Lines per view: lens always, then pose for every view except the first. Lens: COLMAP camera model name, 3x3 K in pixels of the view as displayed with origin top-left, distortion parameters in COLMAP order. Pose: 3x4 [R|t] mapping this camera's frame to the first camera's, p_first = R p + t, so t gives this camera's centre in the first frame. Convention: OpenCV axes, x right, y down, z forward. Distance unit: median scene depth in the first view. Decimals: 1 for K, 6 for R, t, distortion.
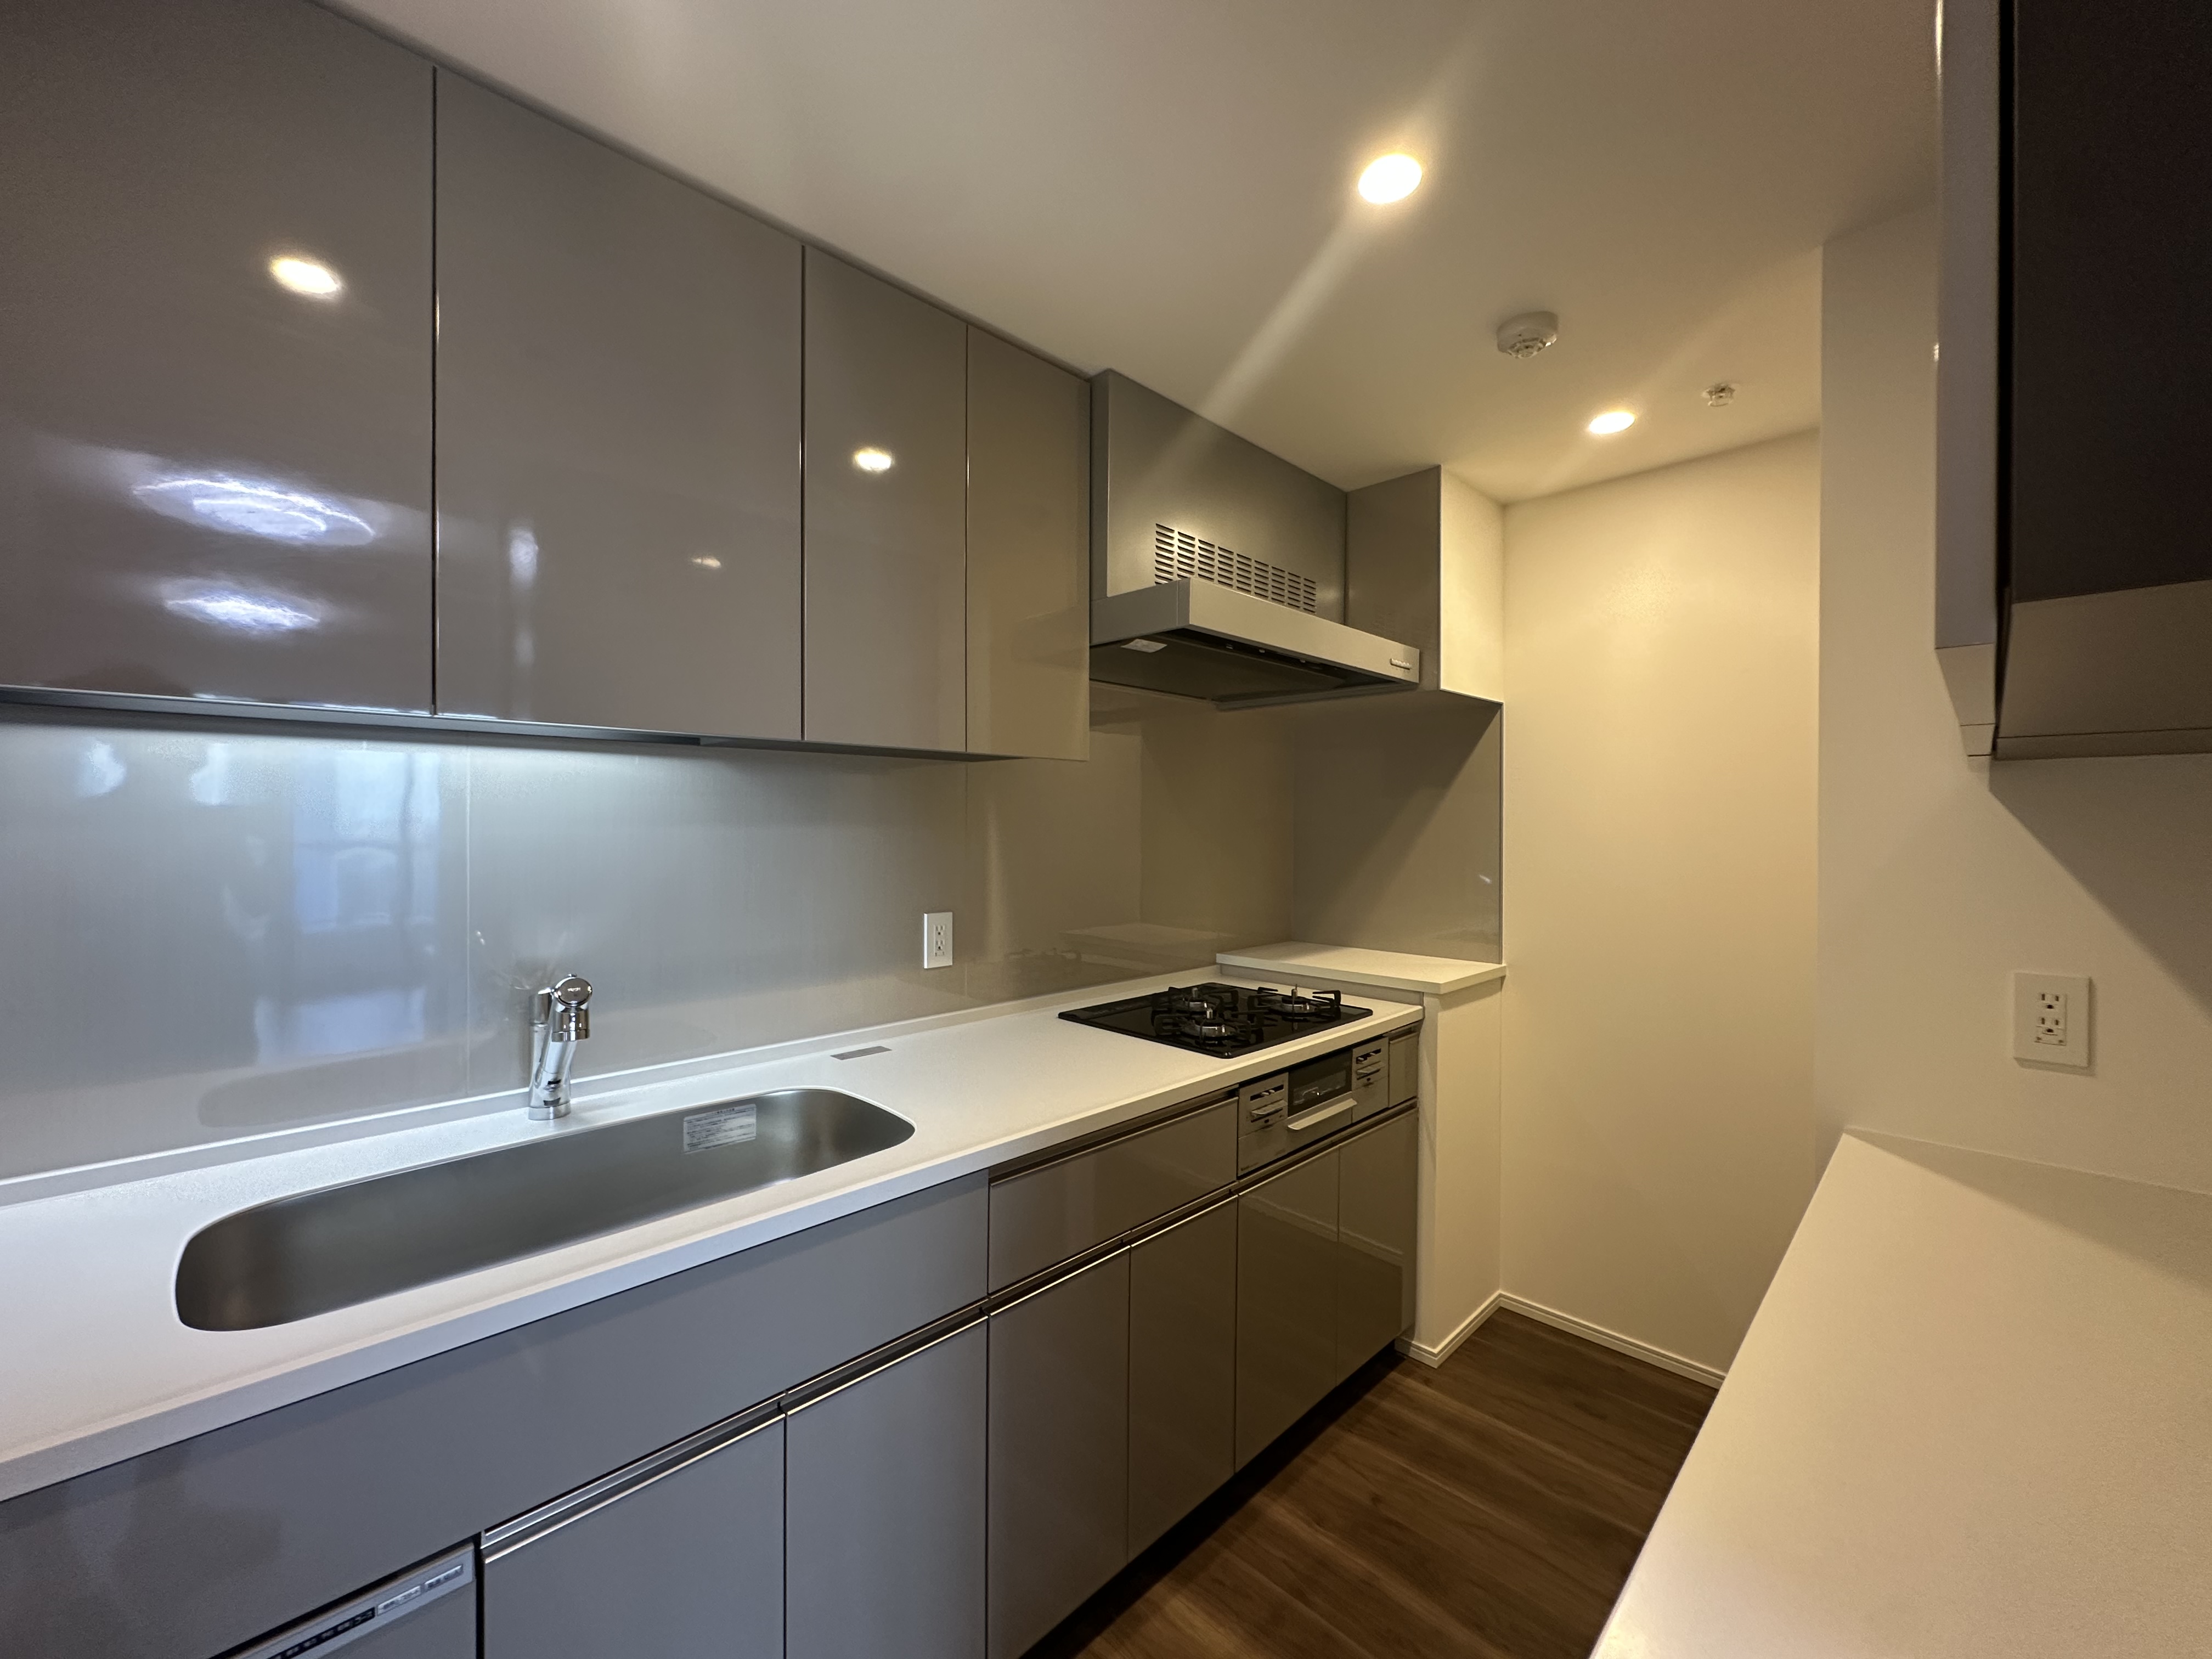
lens RADIAL K [[886.7, 0, 1182.7], [0, 886.7, 829.7], [0, 0, 1]] dist [0.001878, -0.000063]
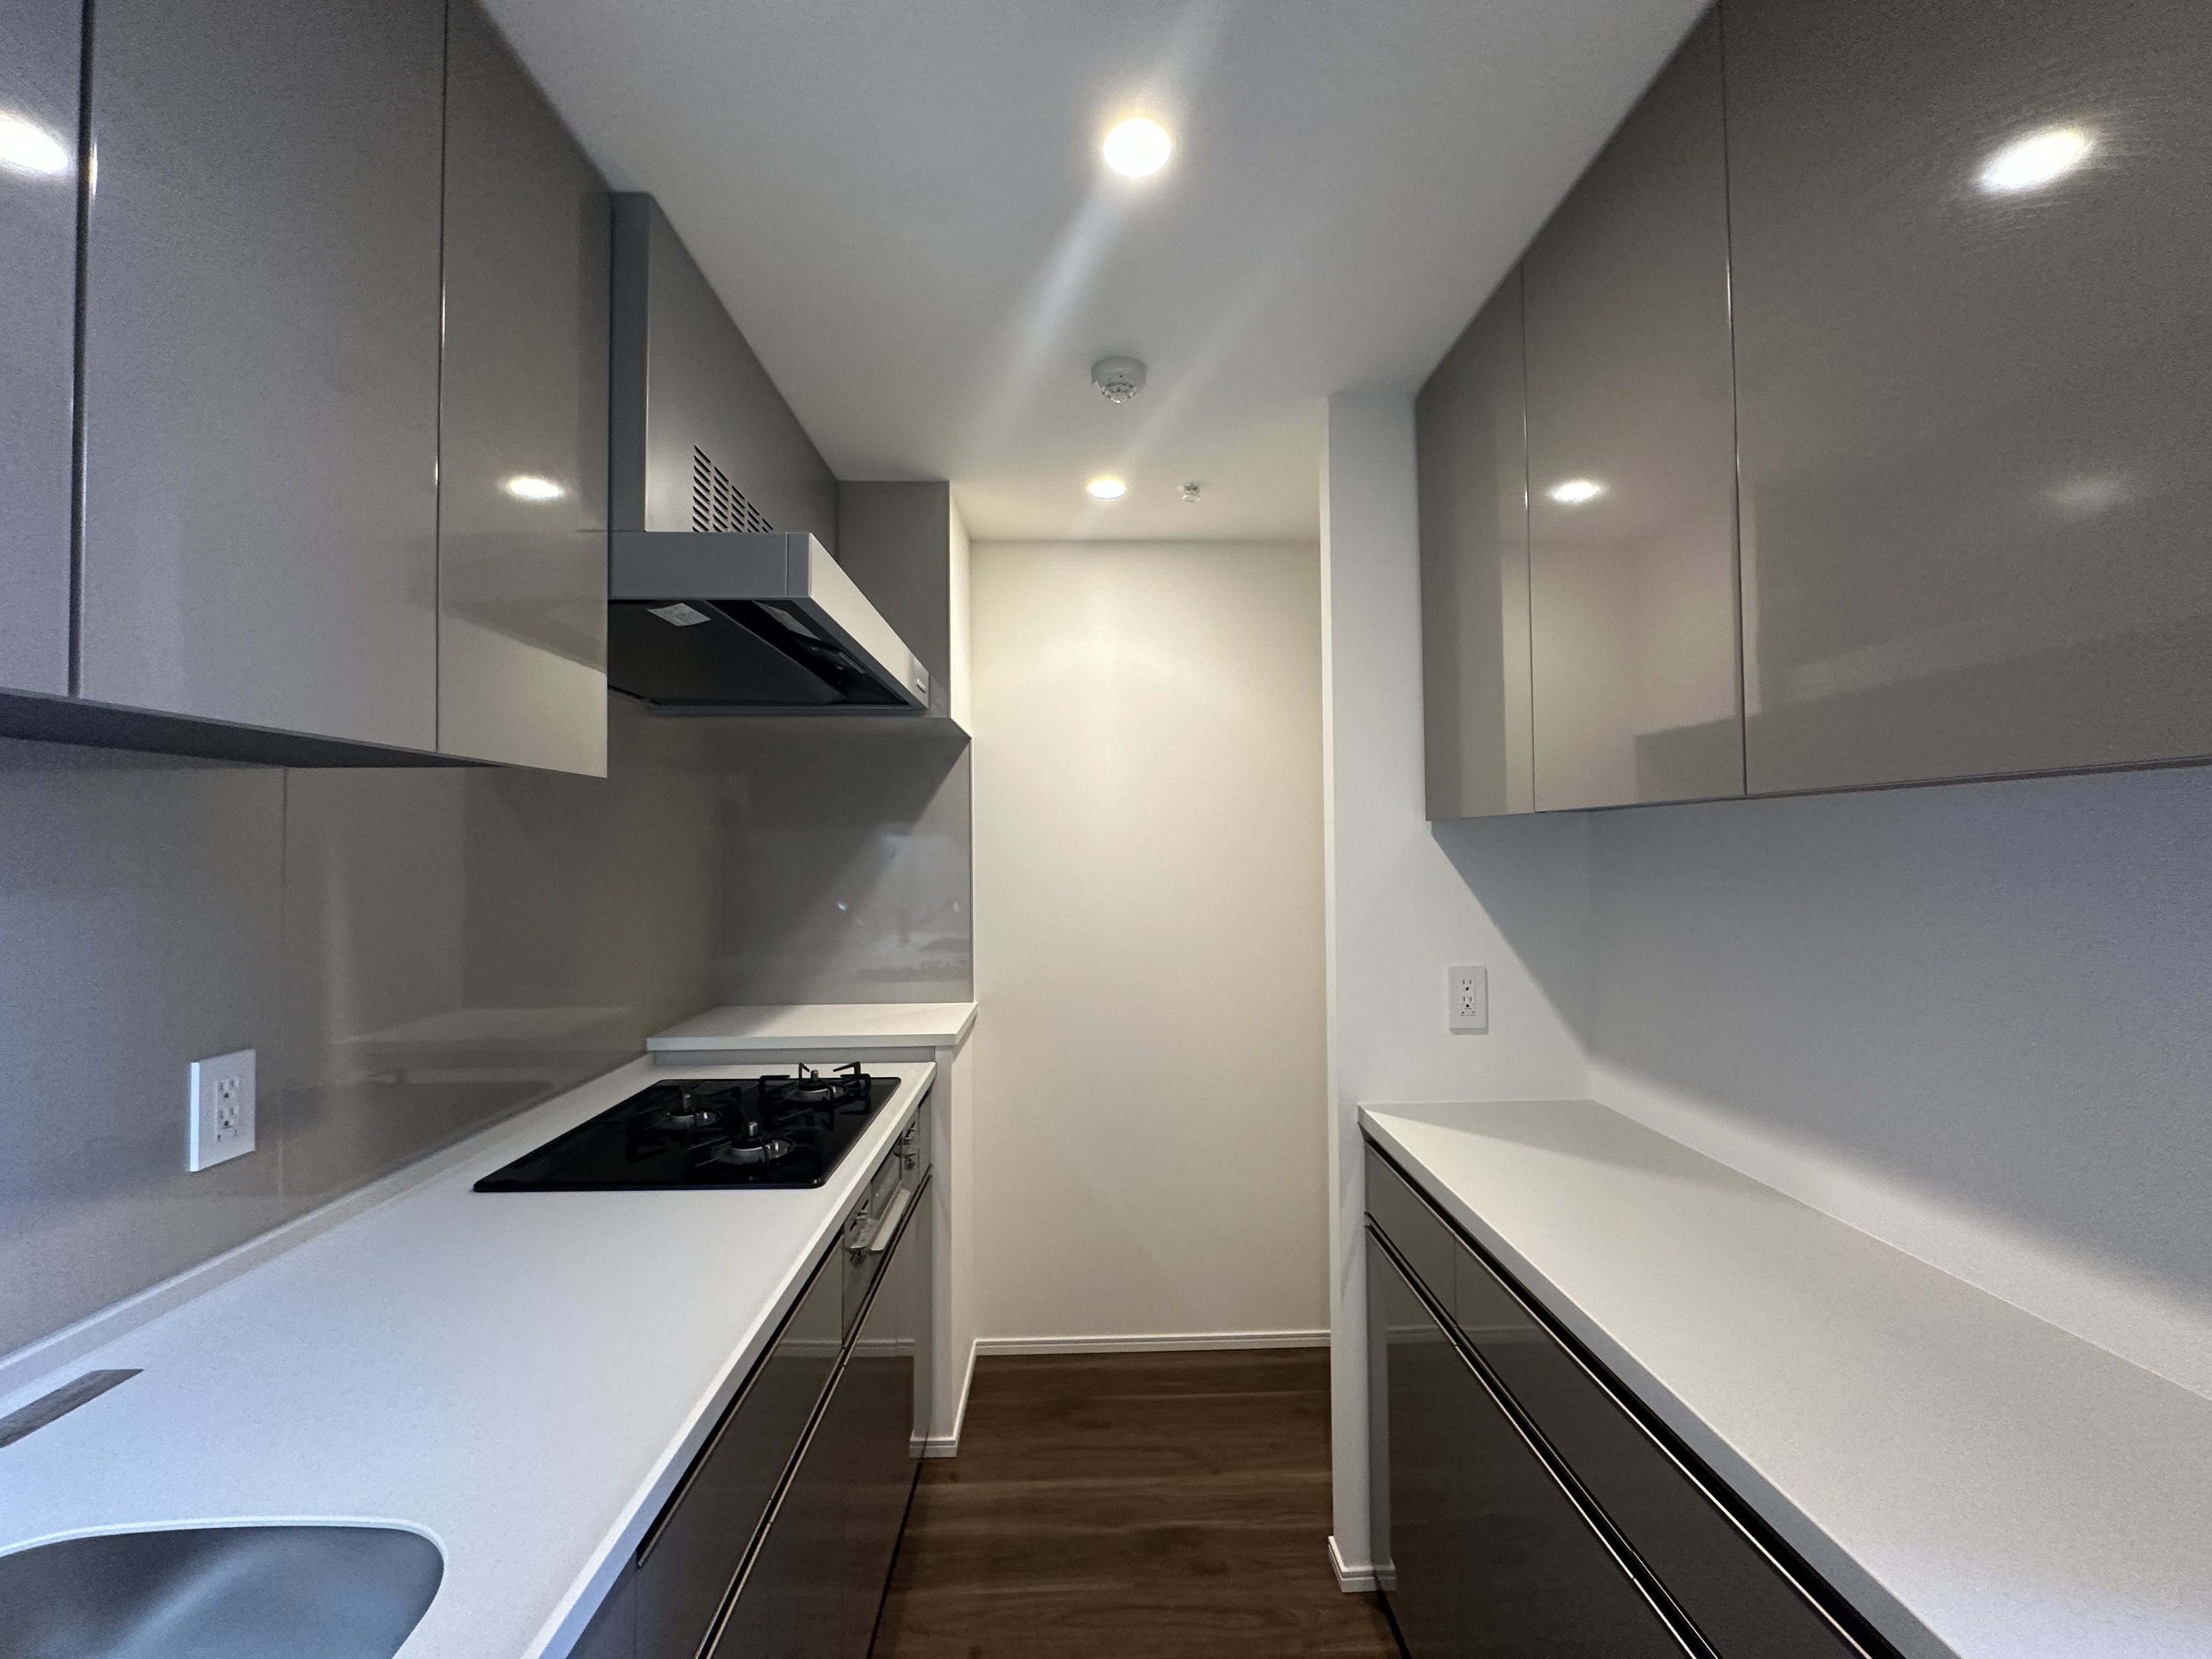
lens RADIAL K [[850.3, 0, 1106.0], [0, 850.3, 829.5], [0, 0, 1]] dist [-0.003106, -0.000036]
pose [[0.718068, 0.006998, 0.695937, -0.242405], [0.013871, 0.999607, -0.024364, -0.018366], [-0.695834, 0.027148, 0.717689, 0.275173]]
